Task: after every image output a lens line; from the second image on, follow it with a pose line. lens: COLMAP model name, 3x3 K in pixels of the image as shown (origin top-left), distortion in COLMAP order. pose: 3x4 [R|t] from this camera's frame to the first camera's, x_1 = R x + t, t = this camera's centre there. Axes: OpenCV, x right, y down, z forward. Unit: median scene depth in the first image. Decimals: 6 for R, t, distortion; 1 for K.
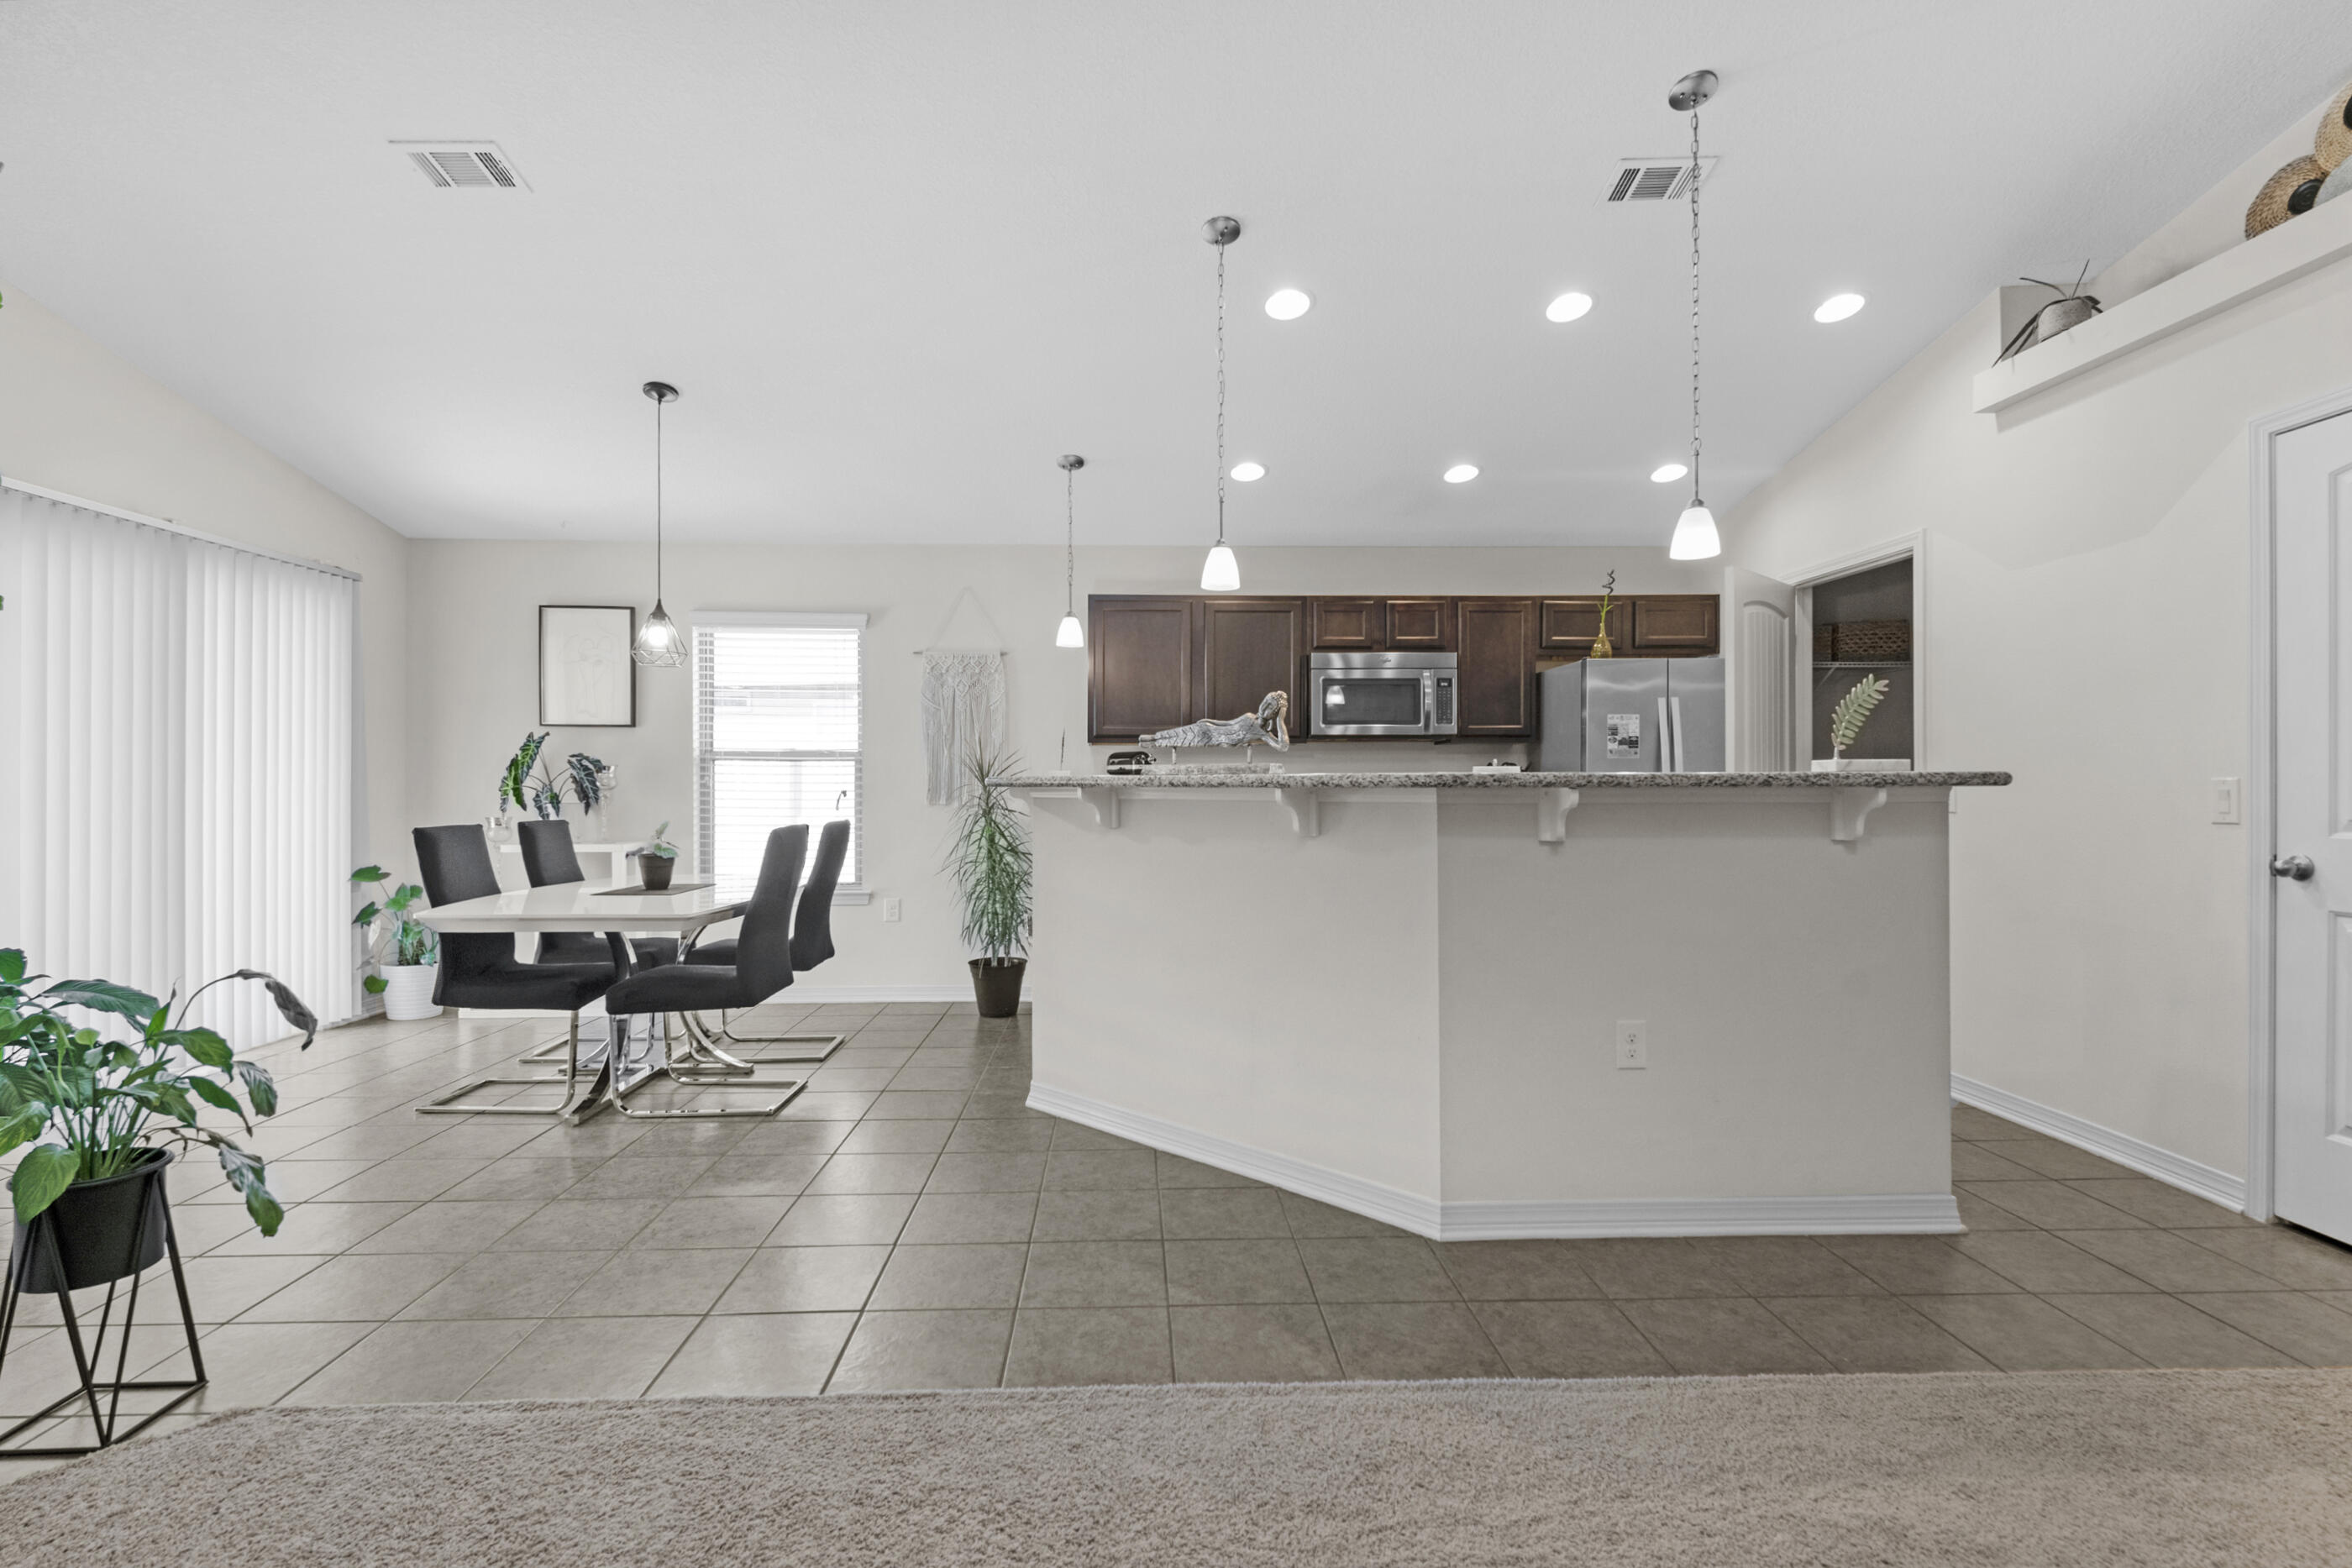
lens RADIAL K [[1108.3, 0, 1195.0], [0, 1108.3, 781.0], [0, 0, 1]] dist [0.019948, -0.000946]
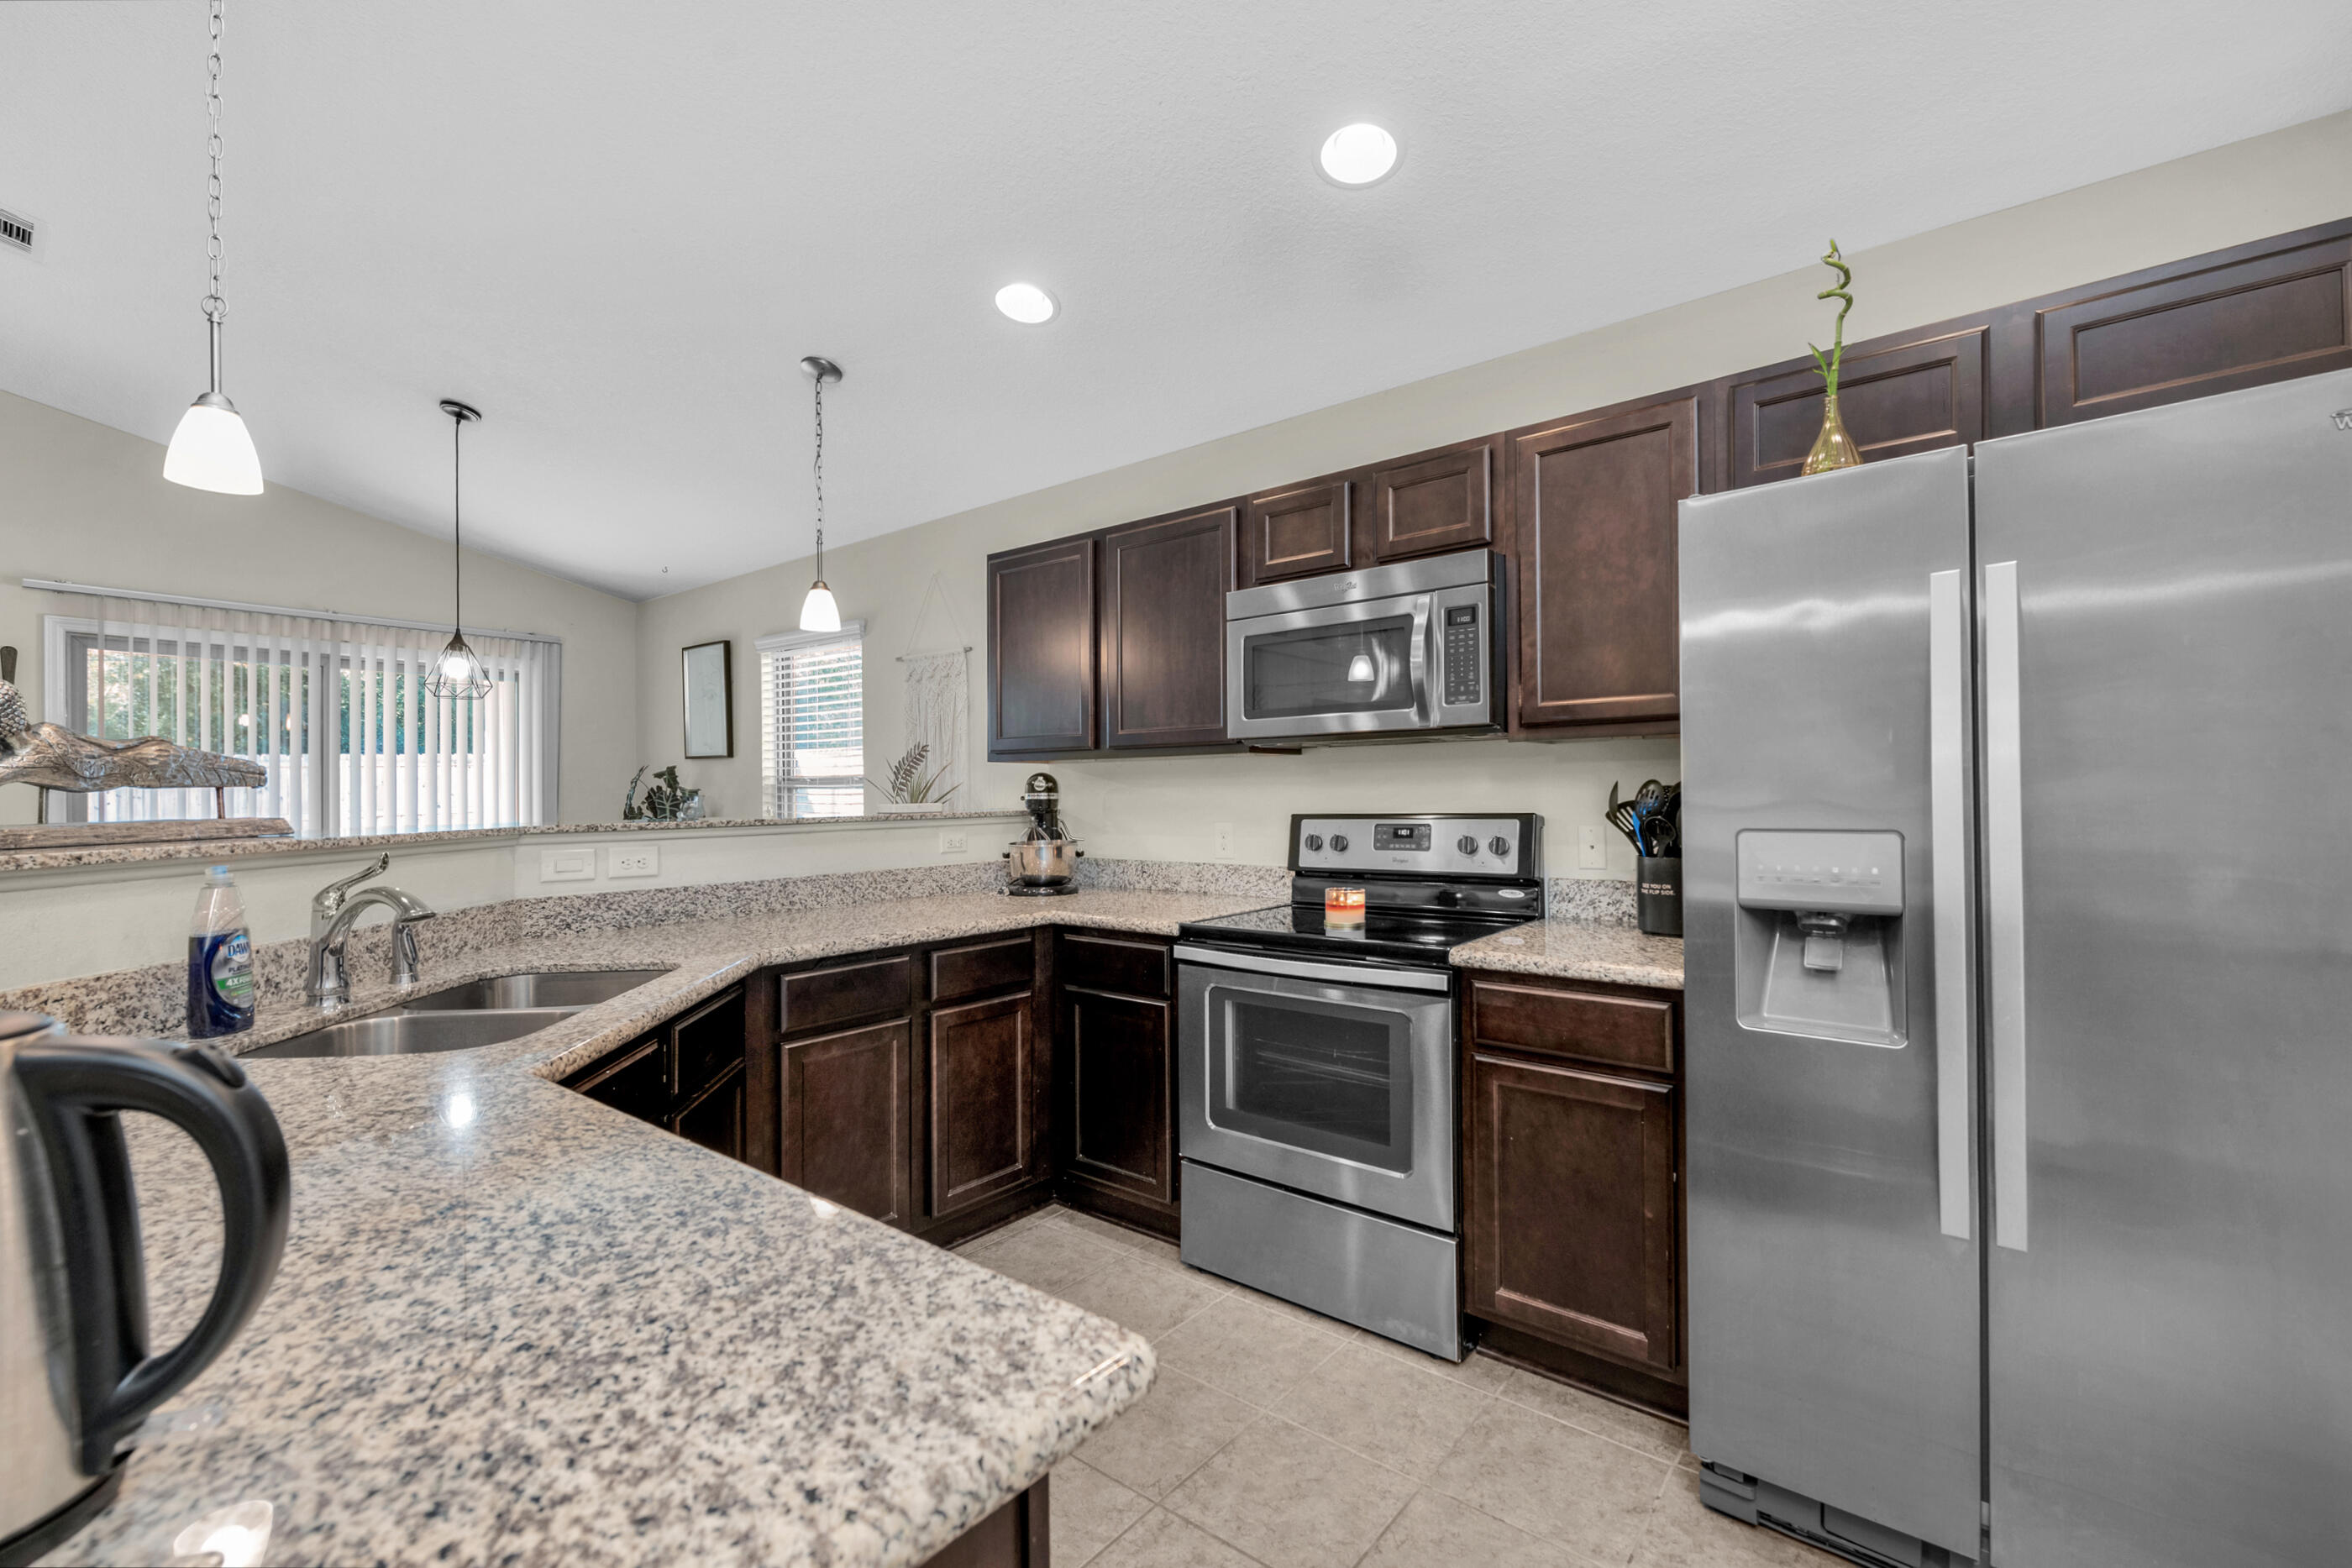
lens RADIAL K [[972.6, 0, 1205.5], [0, 972.6, 776.8], [0, 0, 1]] dist [0.004274, -0.004195]
pose [[0.757321, -0.014950, -0.652872, 0.418129], [0.006163, 0.999857, -0.015746, -0.014311], [0.653014, 0.007901, 0.757305, 0.615380]]
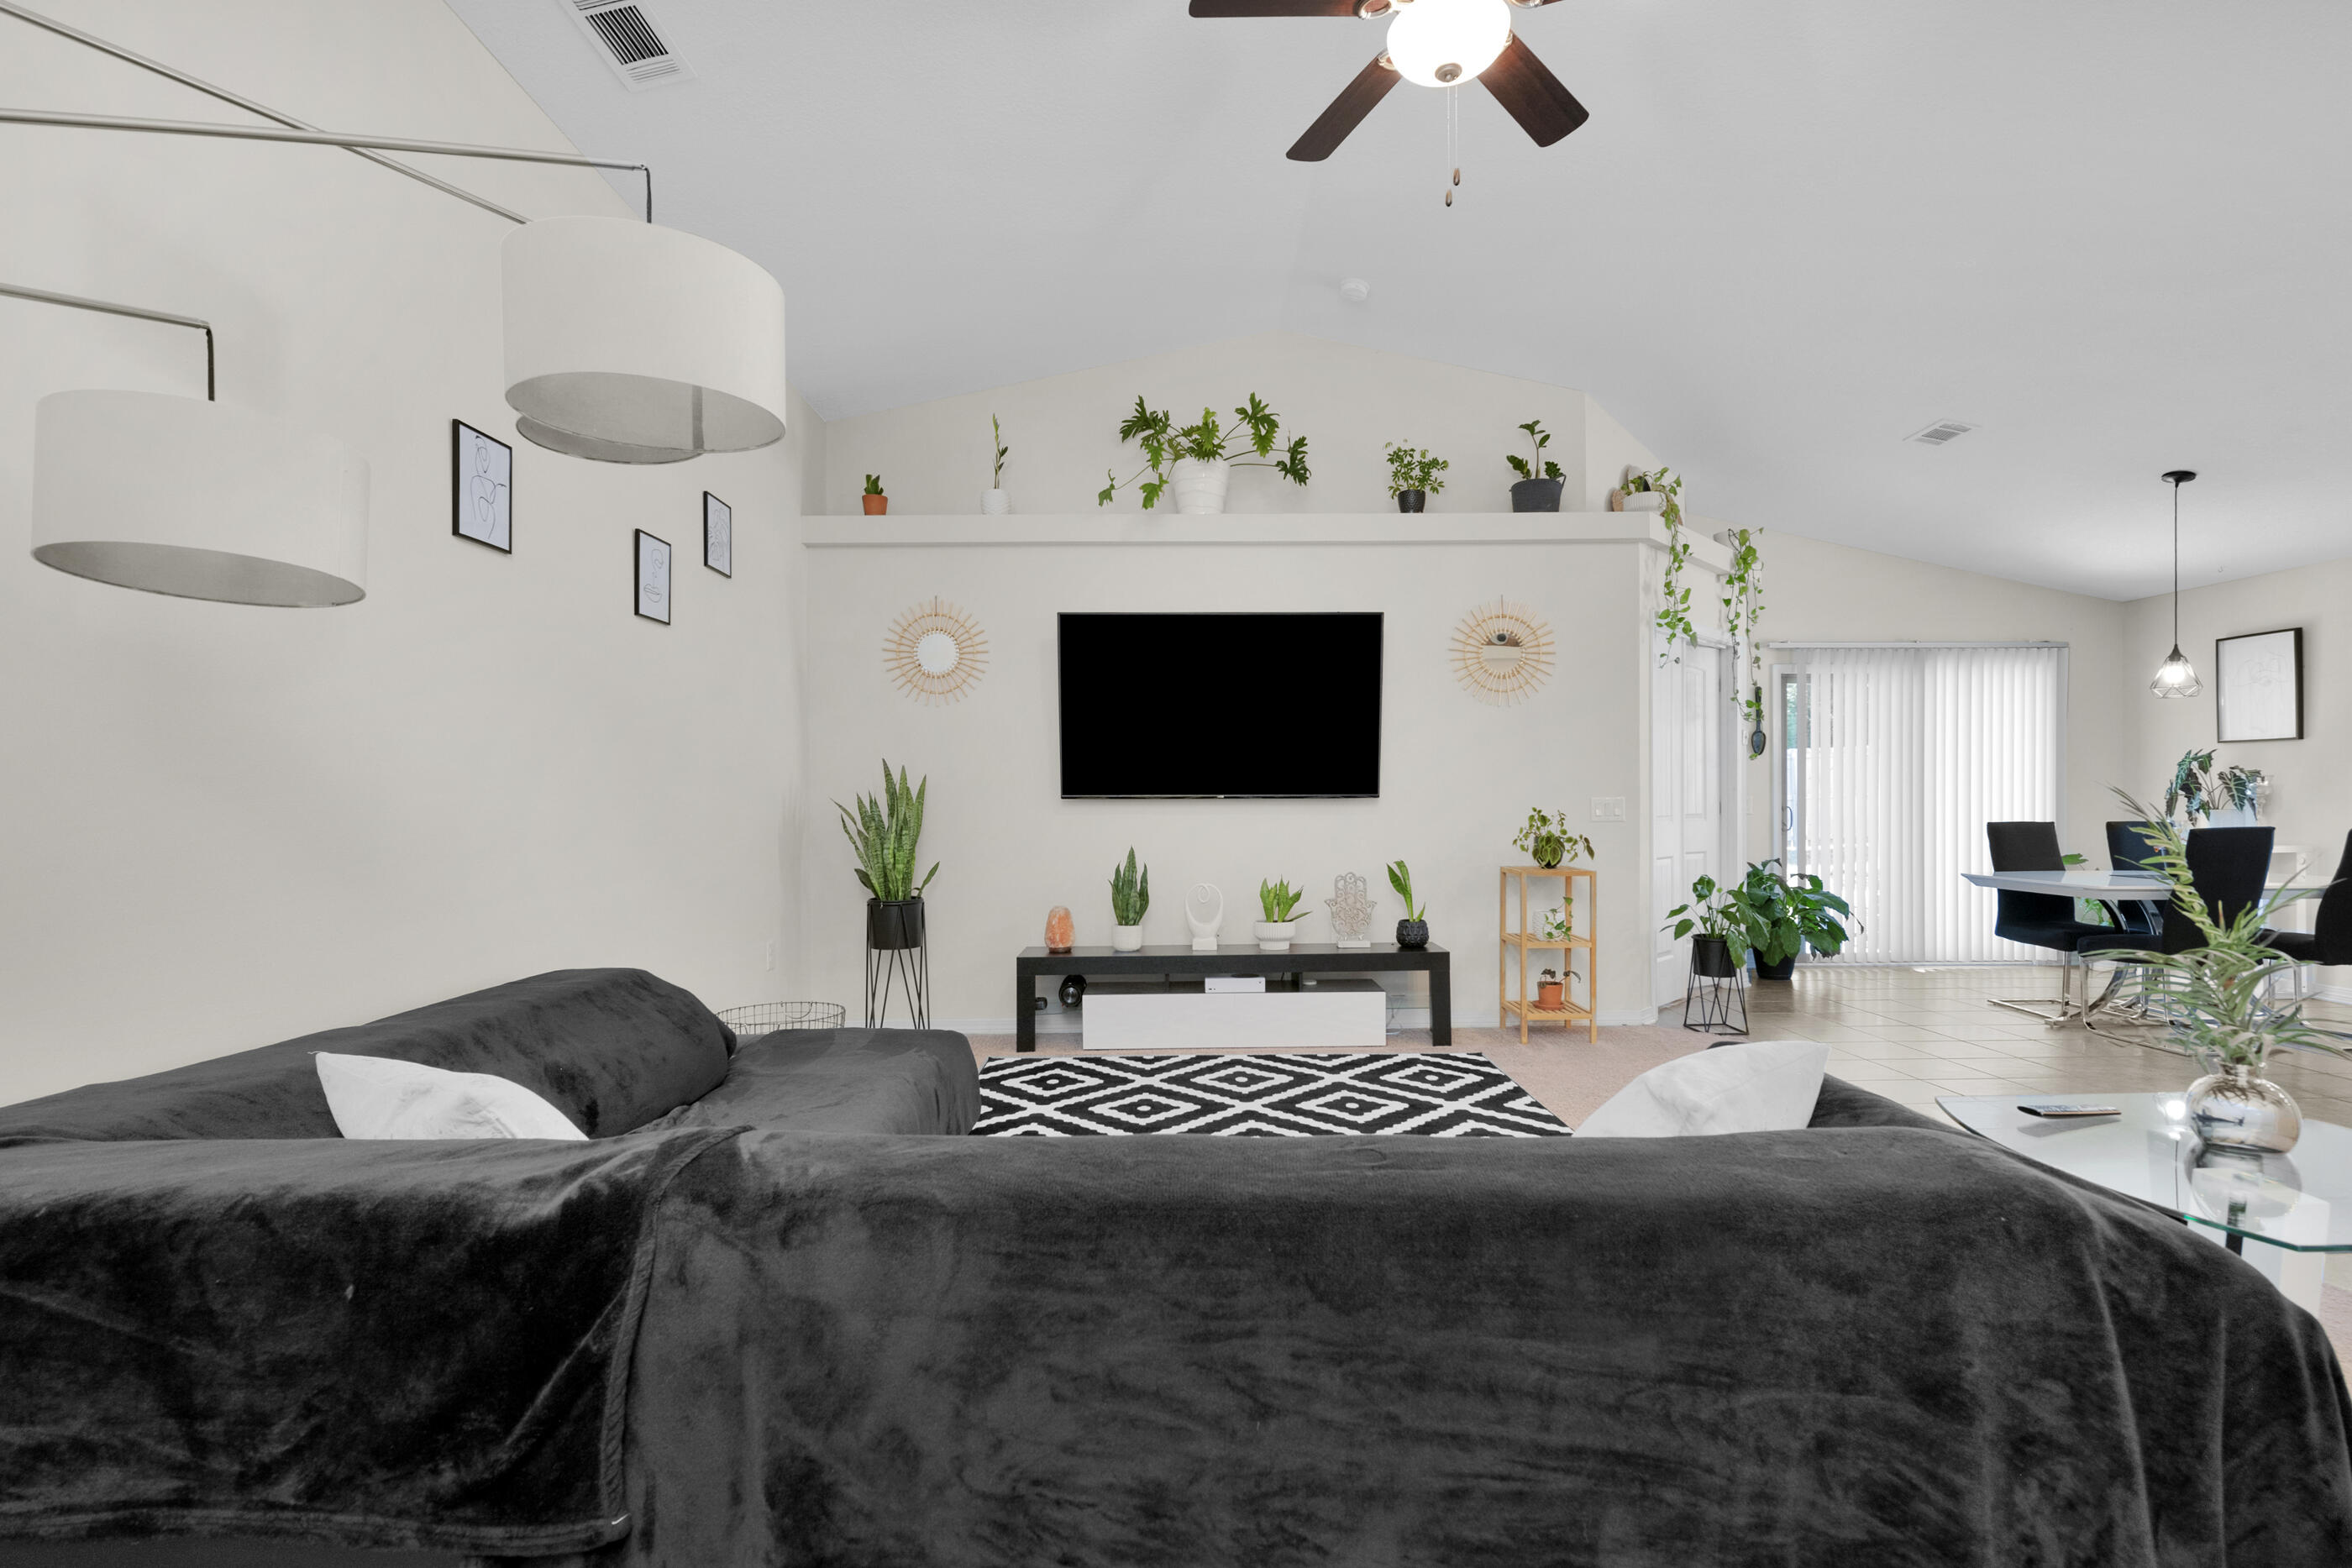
lens RADIAL K [[1087.3, 0, 1166.4], [0, 1087.3, 806.4], [0, 0, 1]] dist [-0.001523, -0.002512]
pose [[-0.029132, 0.008580, -0.999539, 0.583525], [0.007878, 0.999934, 0.008353, -0.000832], [0.999545, -0.007631, -0.029198, -0.069858]]
